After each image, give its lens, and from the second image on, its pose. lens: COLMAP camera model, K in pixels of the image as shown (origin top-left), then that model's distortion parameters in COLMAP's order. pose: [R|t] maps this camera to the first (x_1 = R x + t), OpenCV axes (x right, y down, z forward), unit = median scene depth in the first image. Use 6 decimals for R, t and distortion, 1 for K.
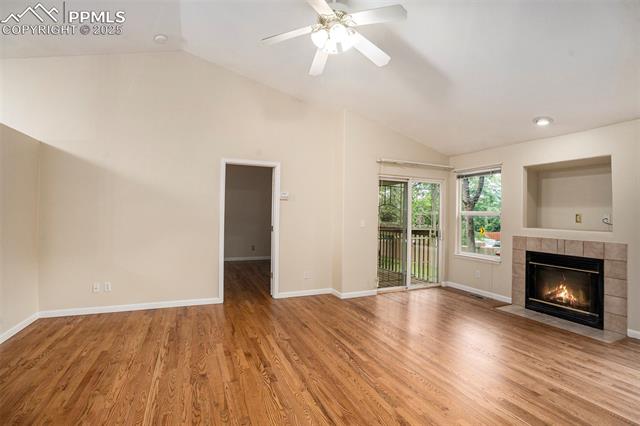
lens RADIAL K [[298.5, 0, 311.3], [0, 298.5, 214.3], [0, 0, 1]] dist [-0.043384, 0.002519]
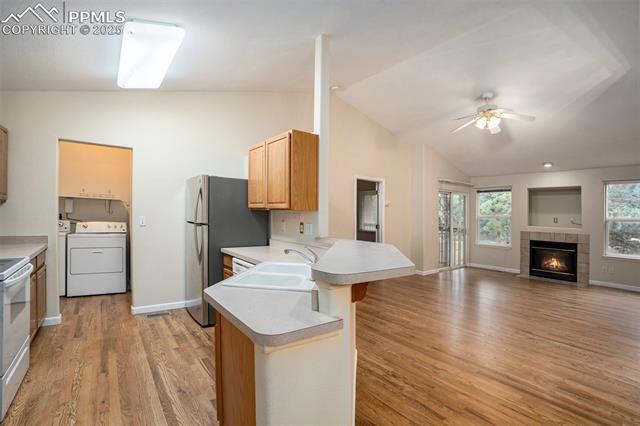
lens RADIAL K [[298.5, 0, 319.6], [0, 298.5, 212.6], [0, 0, 1]] dist [-0.043384, 0.002519]
pose [[0.965160, 0.010726, 0.261440, -0.934034], [-0.010780, 0.999941, -0.001227, -0.016835], [-0.261438, -0.001634, 0.965219, -0.312013]]
